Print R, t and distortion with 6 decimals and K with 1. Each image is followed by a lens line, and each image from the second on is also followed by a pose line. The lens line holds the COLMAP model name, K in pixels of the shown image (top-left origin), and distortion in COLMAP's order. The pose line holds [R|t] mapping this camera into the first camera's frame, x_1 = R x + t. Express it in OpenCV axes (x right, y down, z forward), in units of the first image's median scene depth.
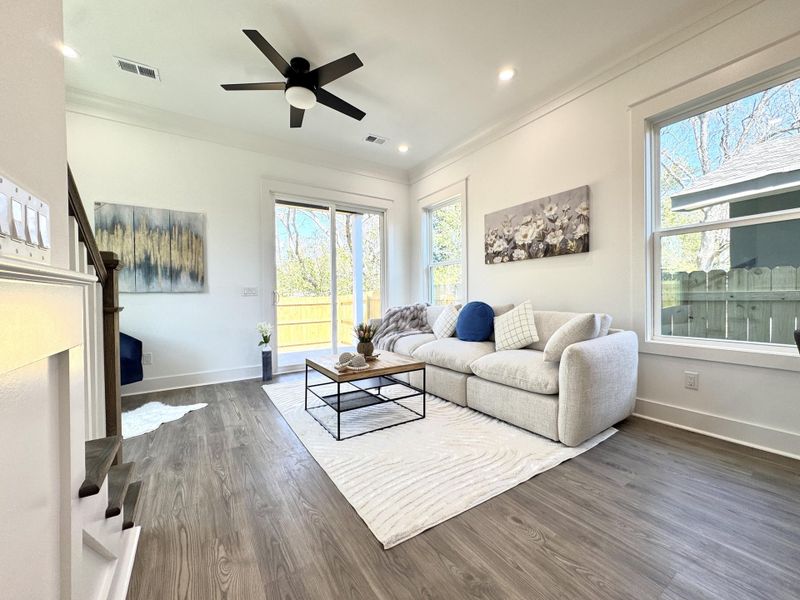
lens RADIAL K [[316.5, 0, 398.2], [0, 316.5, 299.8], [0, 0, 1]] dist [0.000314, -0.000076]
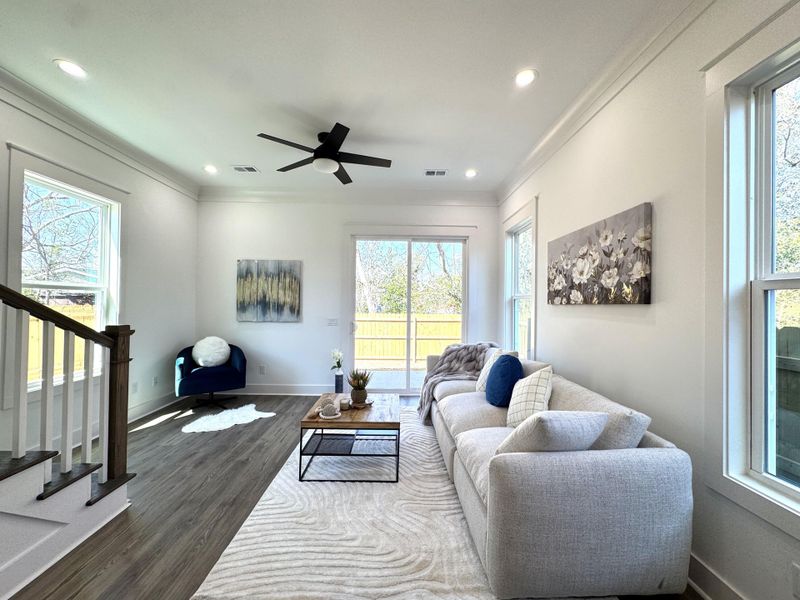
lens RADIAL K [[316.5, 0, 401.5], [0, 316.5, 299.3], [0, 0, 1]] dist [0.000314, -0.000076]
pose [[0.845549, 0.017675, -0.533606, 0.447883], [-0.030403, 0.999424, -0.015072, -0.117644], [0.533032, 0.028968, 0.845599, 0.155083]]
